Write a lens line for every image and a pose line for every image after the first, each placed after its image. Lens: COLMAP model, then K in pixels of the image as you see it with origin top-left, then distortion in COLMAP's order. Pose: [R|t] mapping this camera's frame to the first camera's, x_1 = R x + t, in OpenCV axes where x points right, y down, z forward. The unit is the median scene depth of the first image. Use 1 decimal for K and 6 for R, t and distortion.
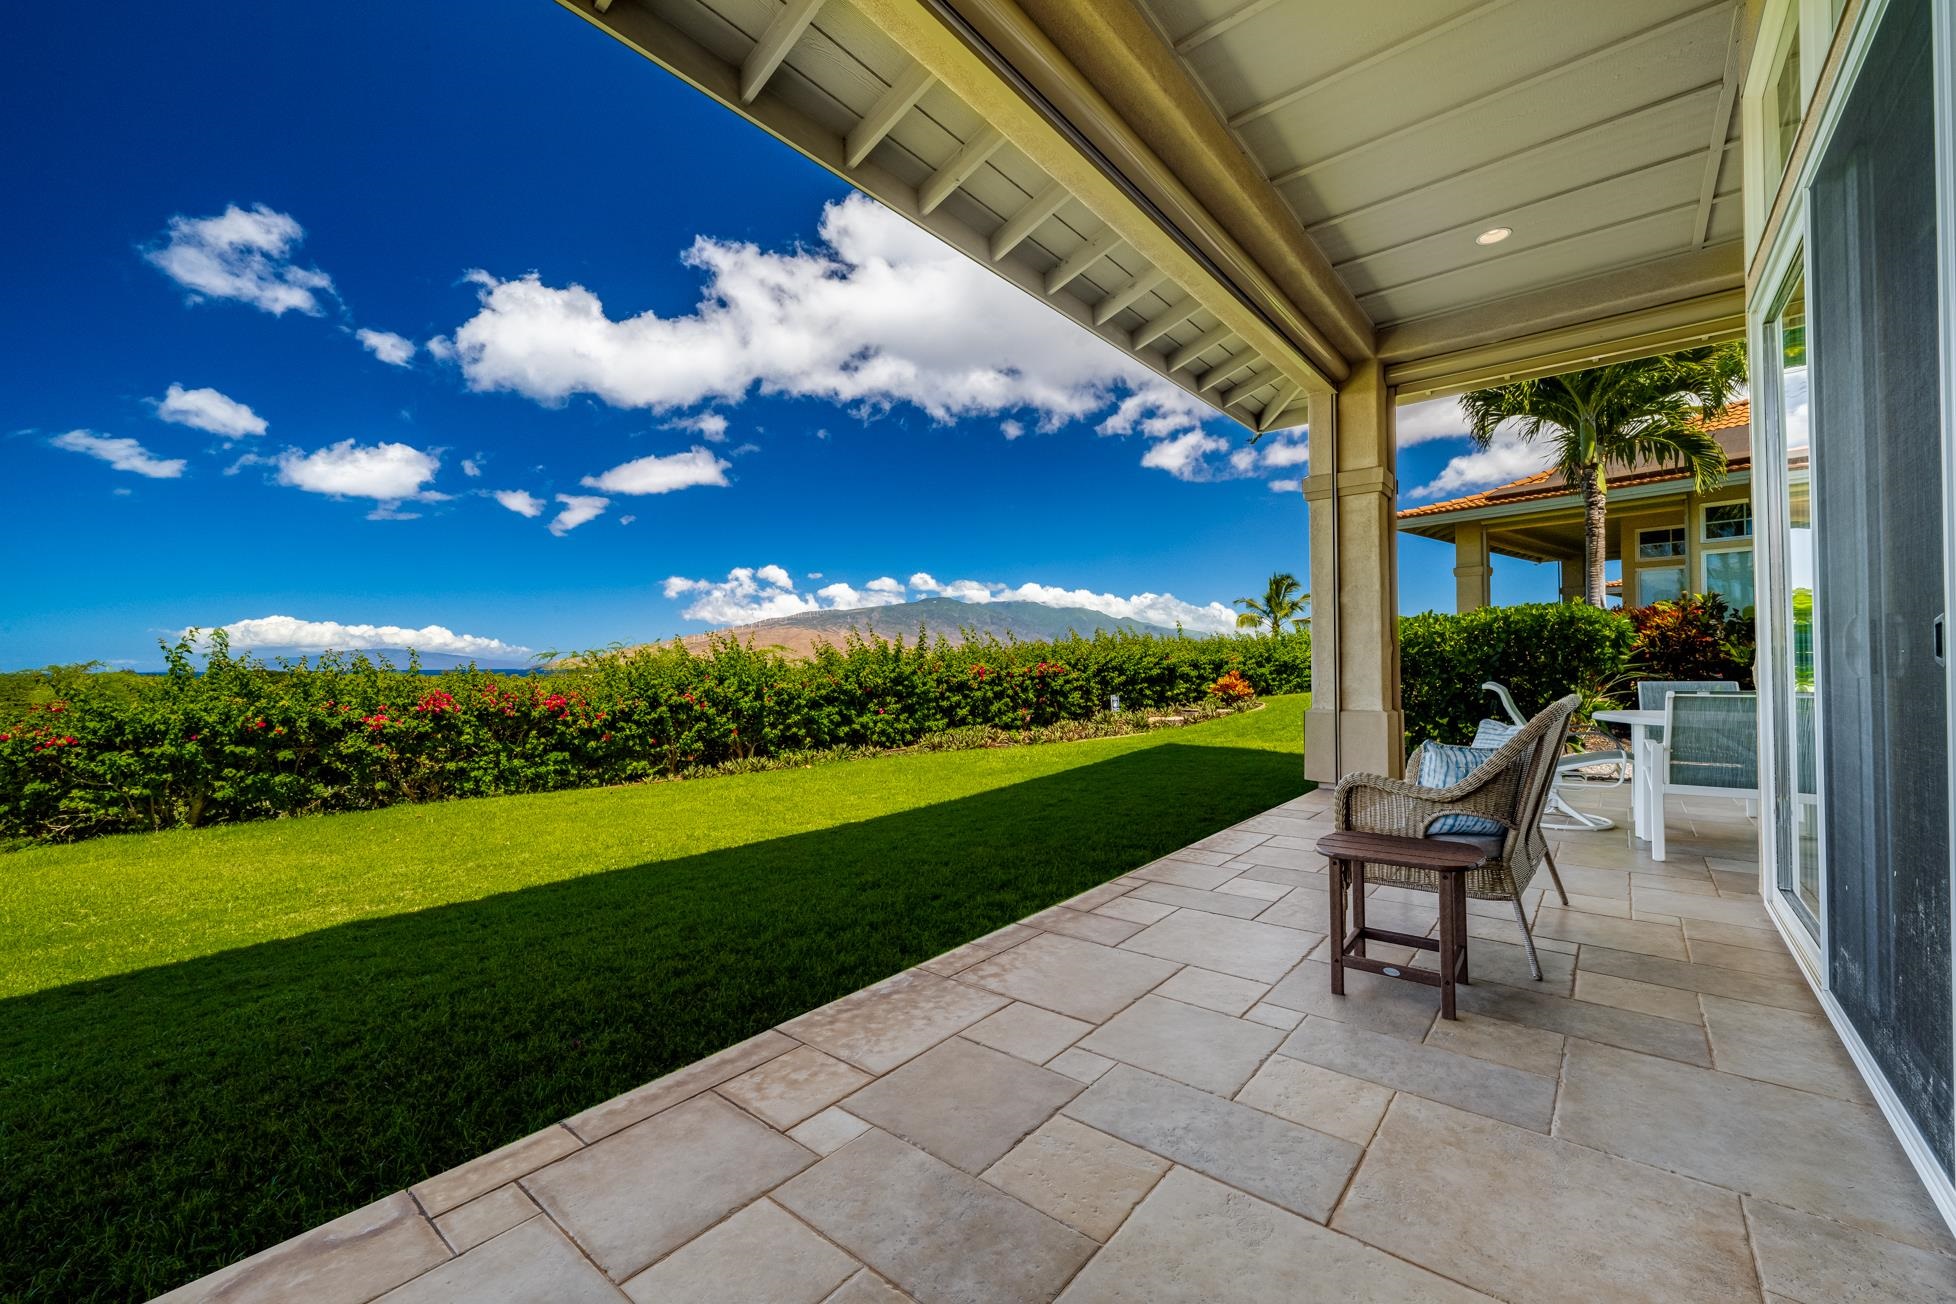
lens RADIAL K [[777.3, 0, 956.3], [0, 777.3, 646.3], [0, 0, 1]] dist [0.011194, -0.000076]
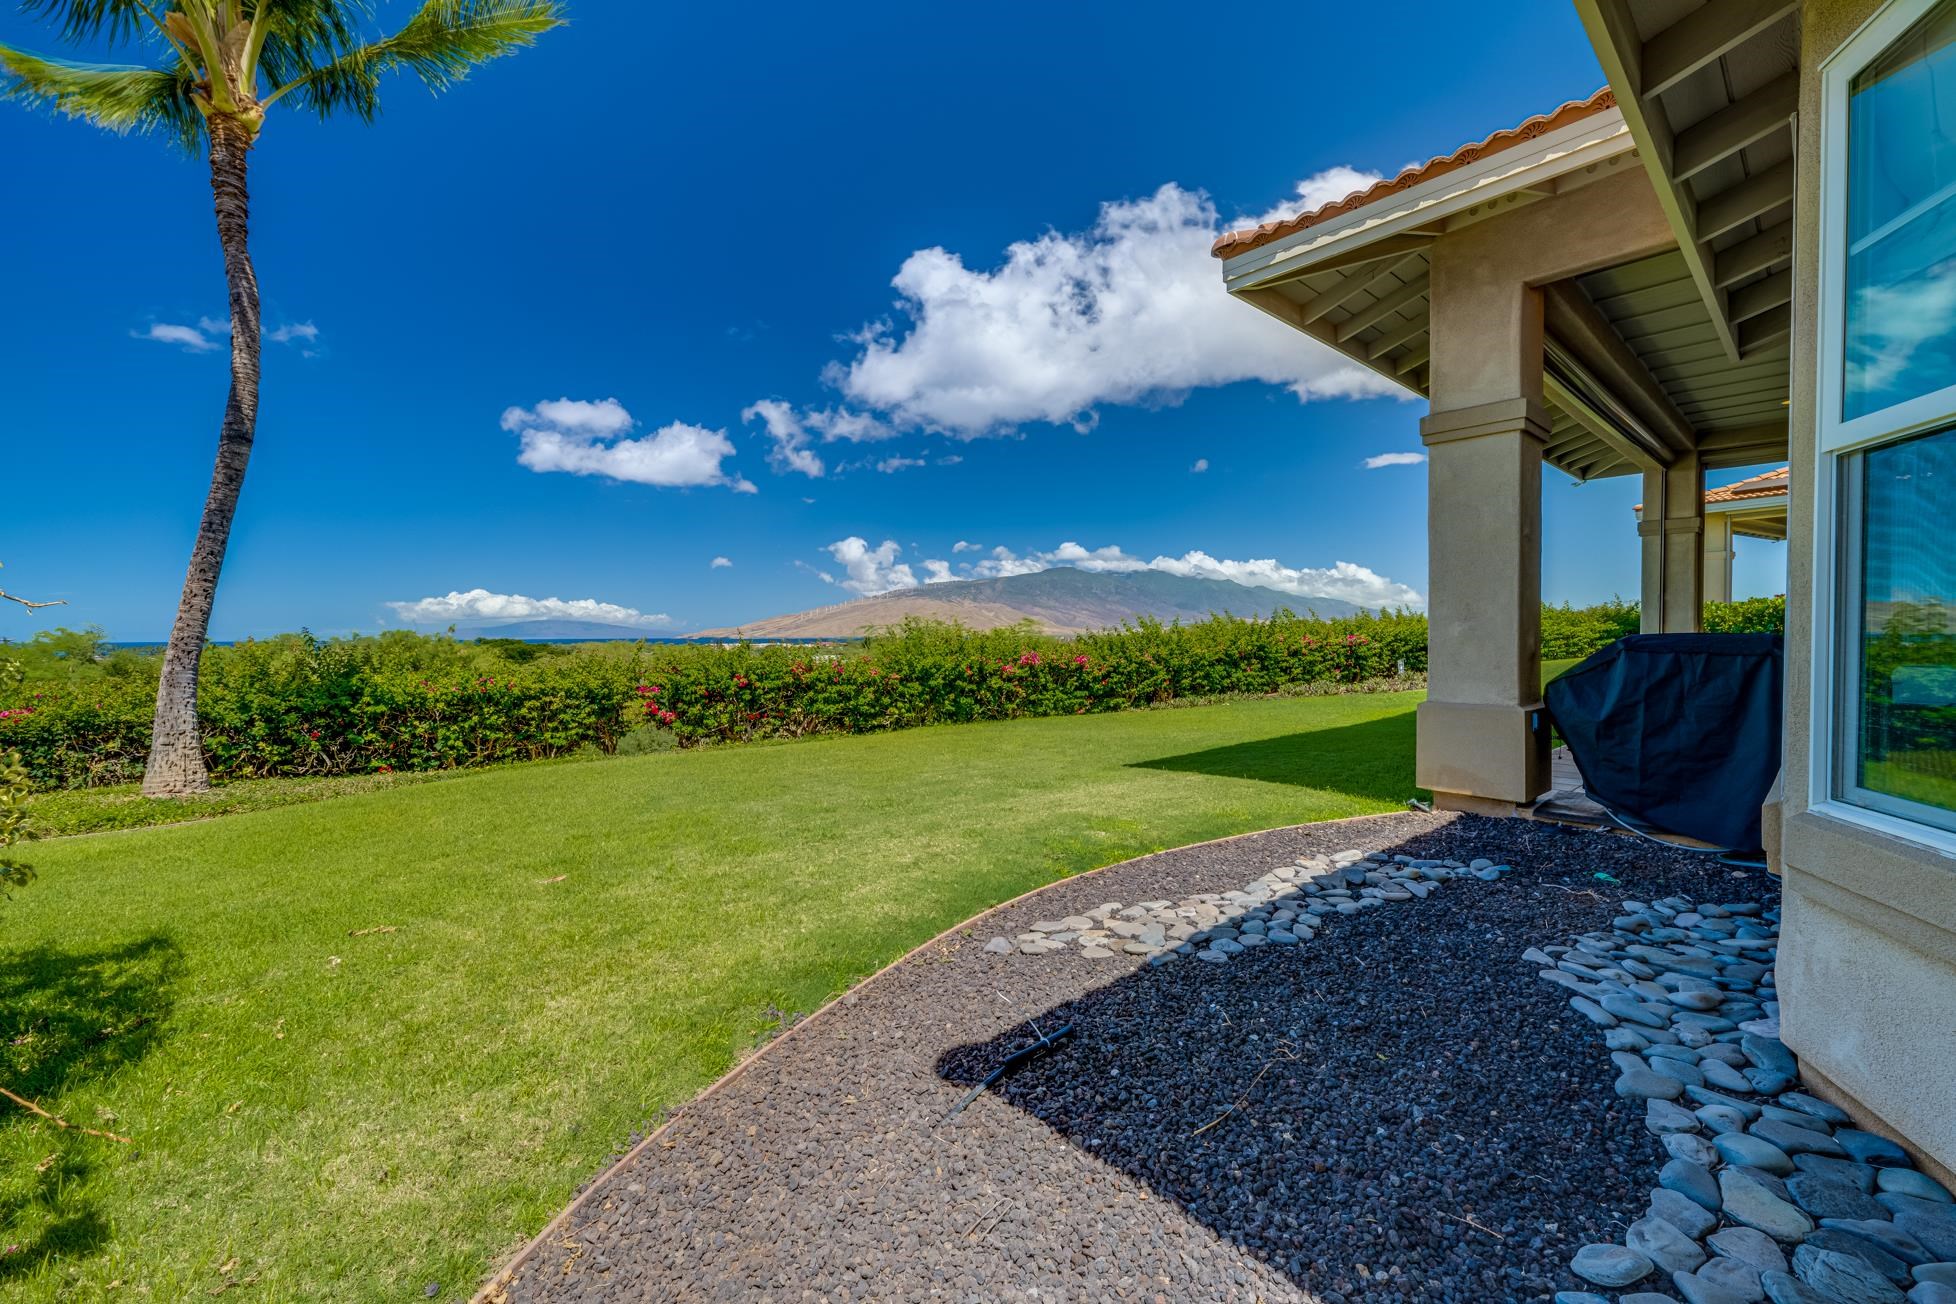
lens RADIAL K [[777.3, 0, 956.3], [0, 777.3, 646.3], [0, 0, 1]] dist [0.011194, -0.000076]
pose [[0.988634, 0.003916, -0.150291, -0.439644], [0.001873, 0.999262, 0.038359, -0.014864], [0.150330, -0.038204, 0.987897, -0.514375]]
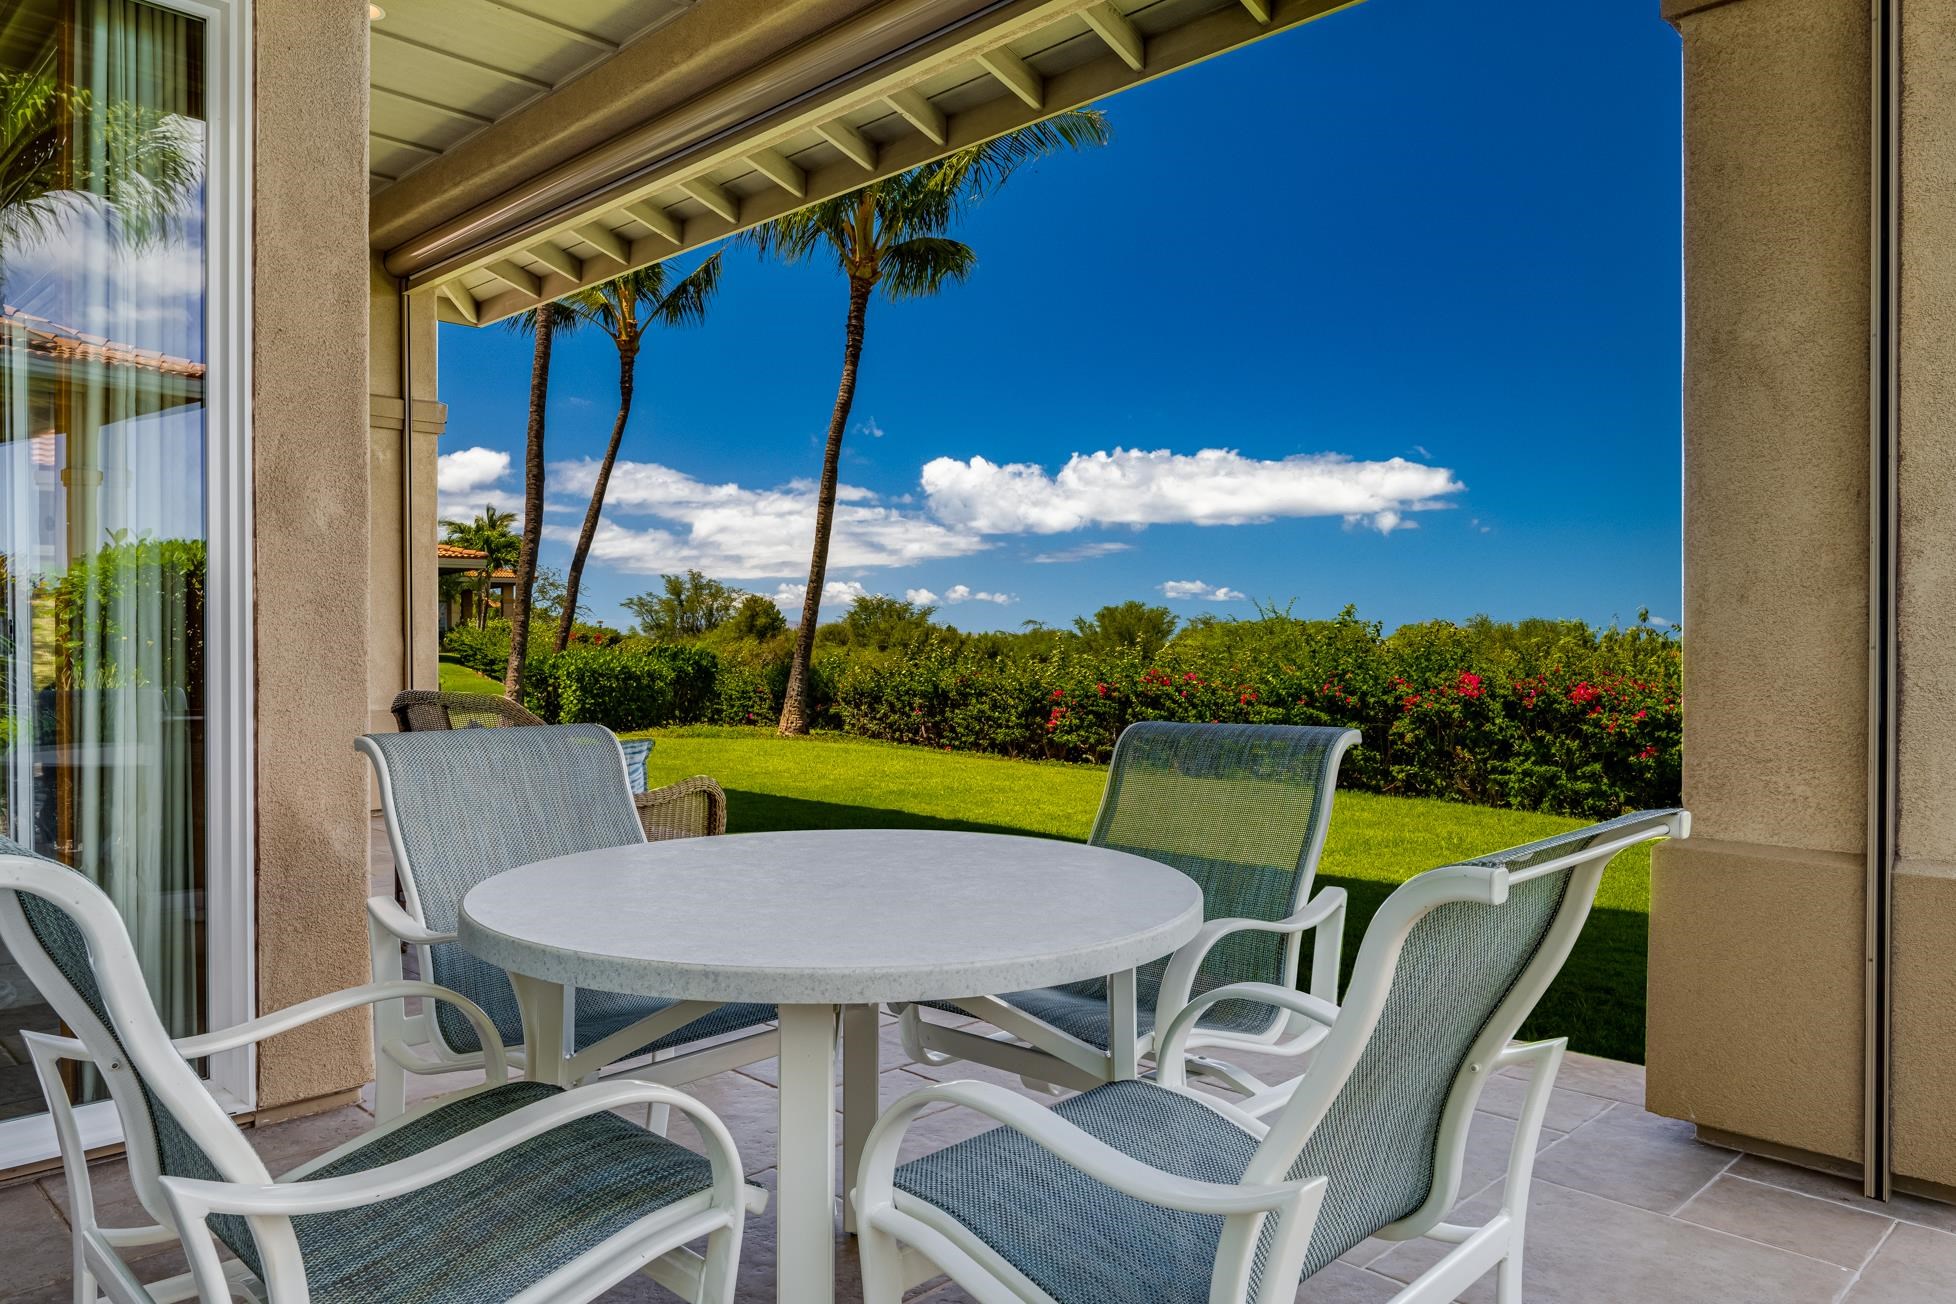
lens RADIAL K [[1363.4, 0, 978.0], [0, 1363.4, 652.0], [0, 0, 1]] dist [-0.000684, 0.001080]
pose [[-0.088830, 0.014317, -0.995944, 0.656878], [0.023044, 0.999659, 0.012315, 0.004917], [0.995780, -0.021856, -0.089129, 0.469739]]
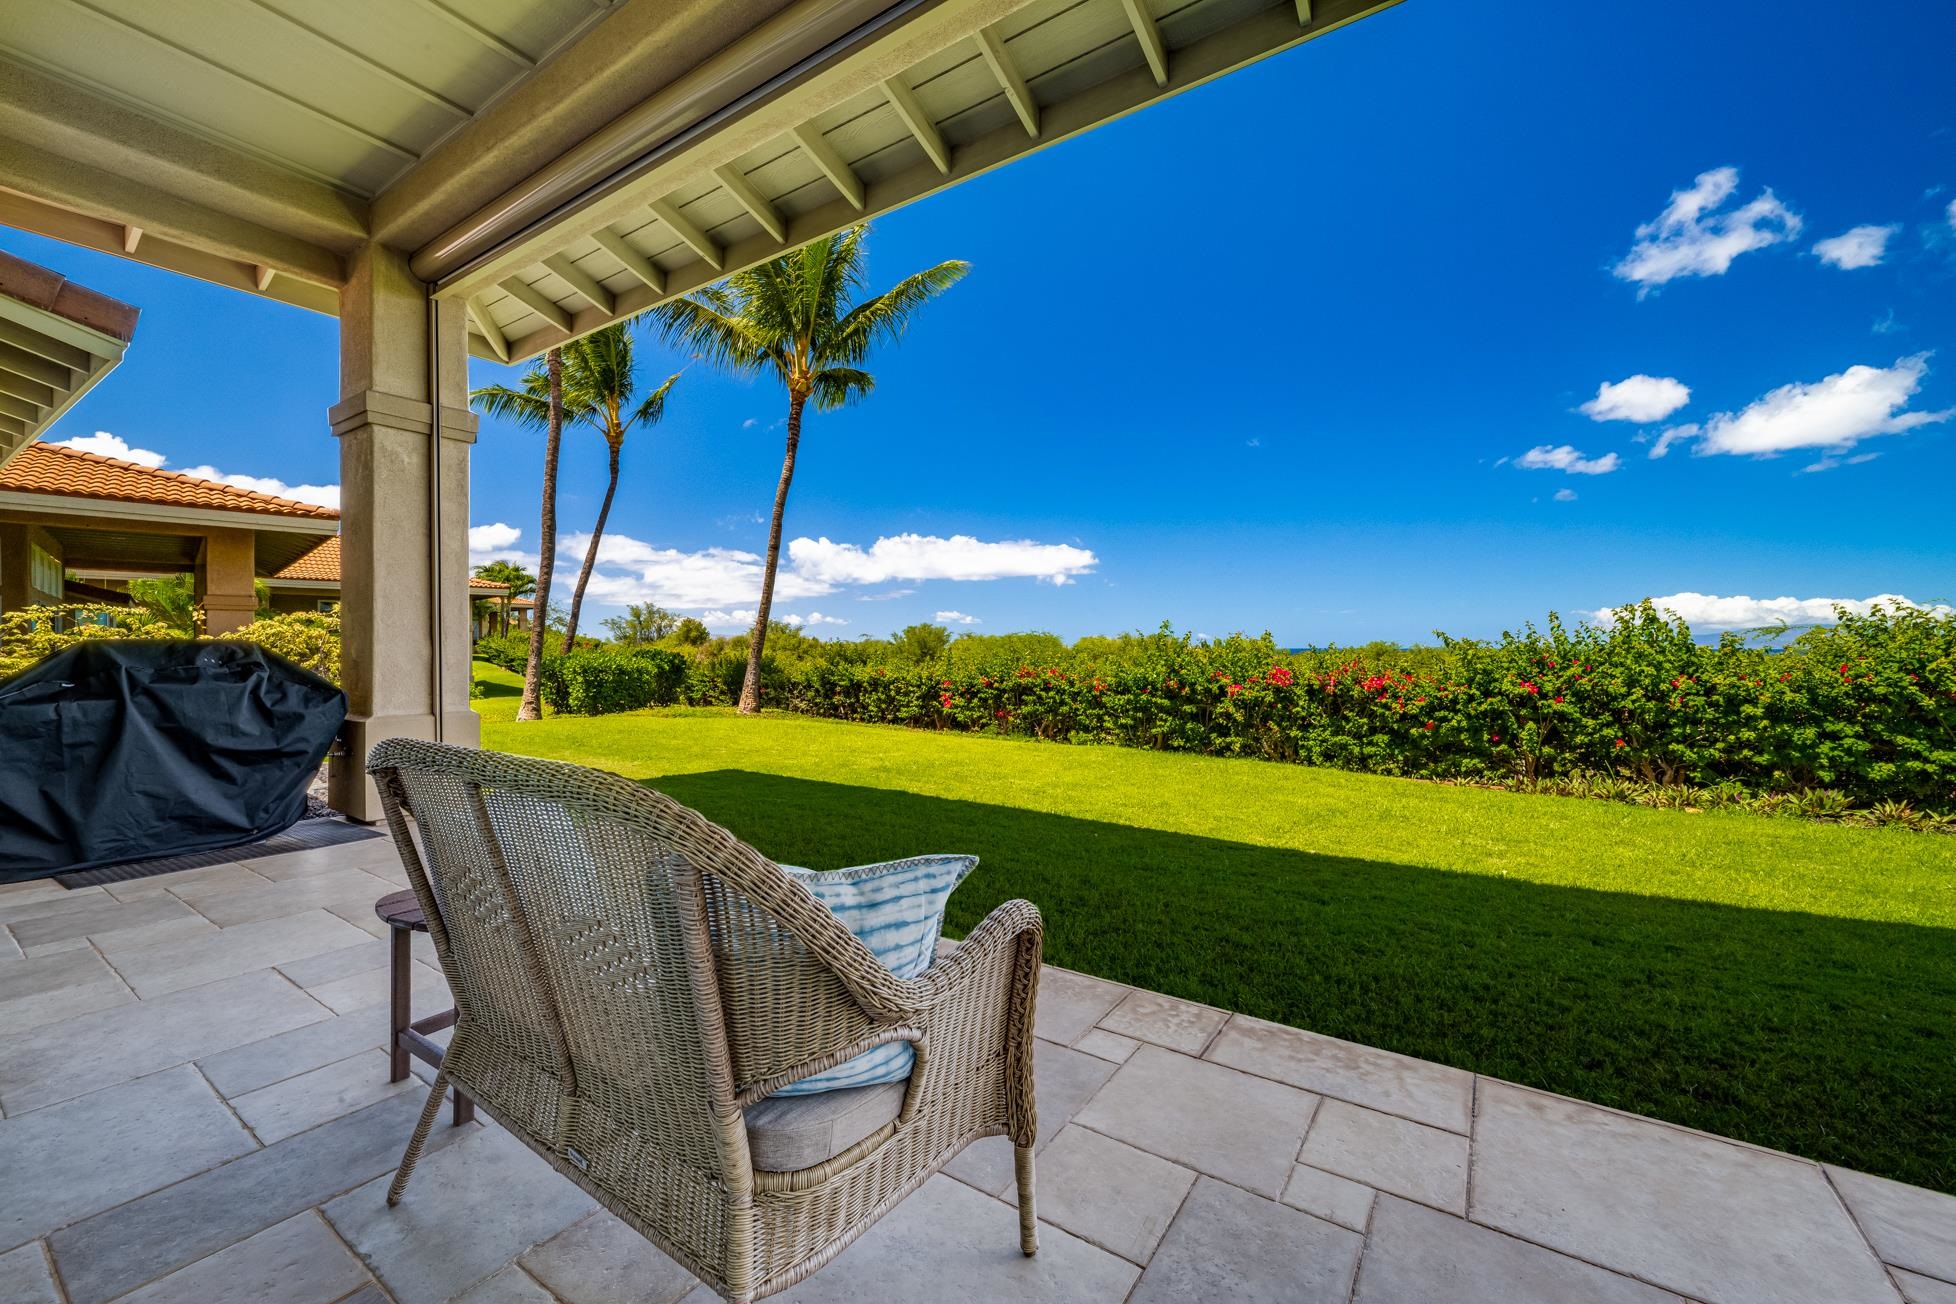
lens RADIAL K [[777.3, 0, 956.3], [0, 777.3, 646.3], [0, 0, 1]] dist [0.011194, -0.000076]
pose [[0.088675, 0.005739, -0.996044, 0.358421], [0.021284, 0.999744, 0.007656, 0.004359], [0.995833, -0.021879, 0.088531, 0.321837]]
